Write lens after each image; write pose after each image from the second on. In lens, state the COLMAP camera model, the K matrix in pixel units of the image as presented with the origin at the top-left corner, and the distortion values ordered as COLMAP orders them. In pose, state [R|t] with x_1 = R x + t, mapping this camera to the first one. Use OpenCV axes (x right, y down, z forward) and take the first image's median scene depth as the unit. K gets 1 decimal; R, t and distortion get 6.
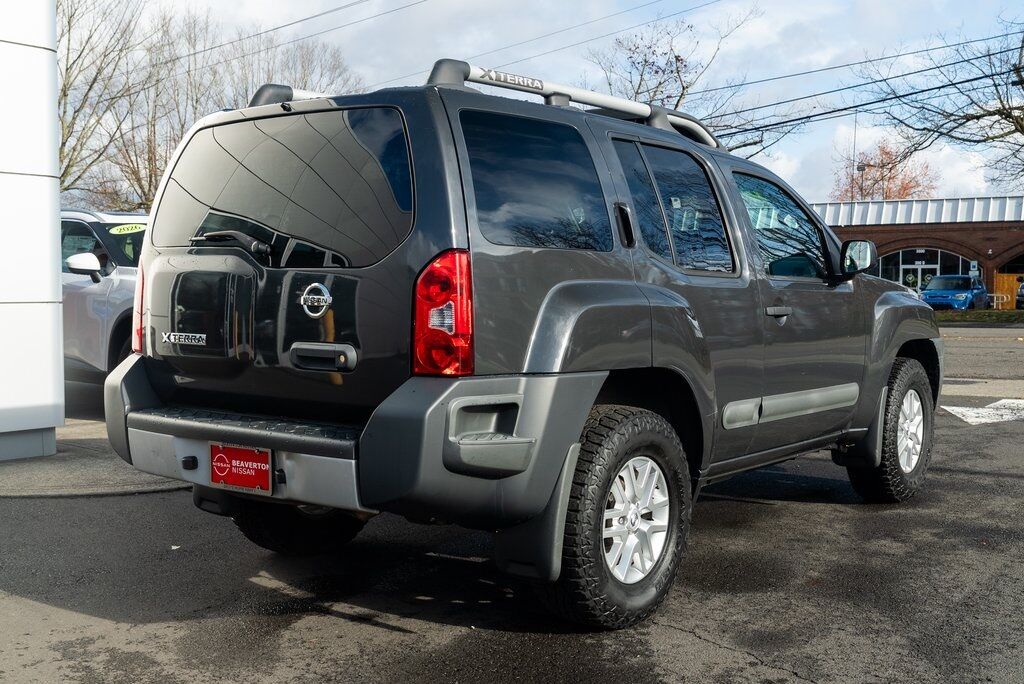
lens RADIAL K [[1175.7, 0, 512.0], [0, 1175.7, 342.0], [0, 0, 1]] dist [0.002405, 0.002129]
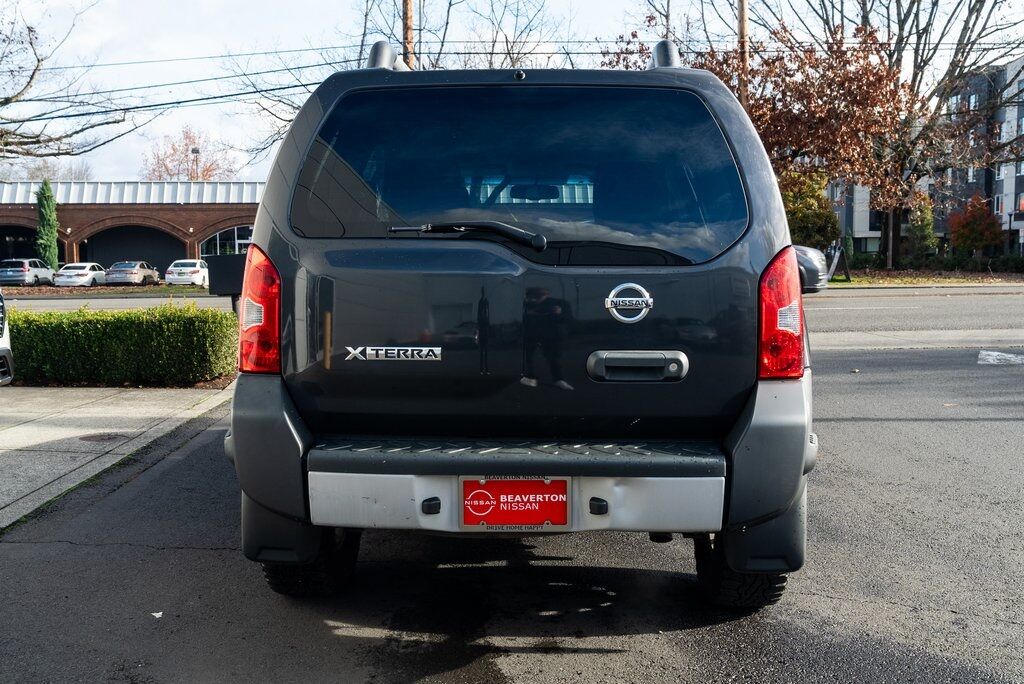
lens RADIAL K [[1048.3, 0, 512.0], [0, 1048.3, 342.0], [0, 0, 1]] dist [0.054619, -0.027410]
pose [[0.813408, -0.054888, 0.579098, -0.651530], [0.036064, 0.998382, 0.043972, -0.041091], [-0.580574, -0.014883, 0.814071, 0.382130]]
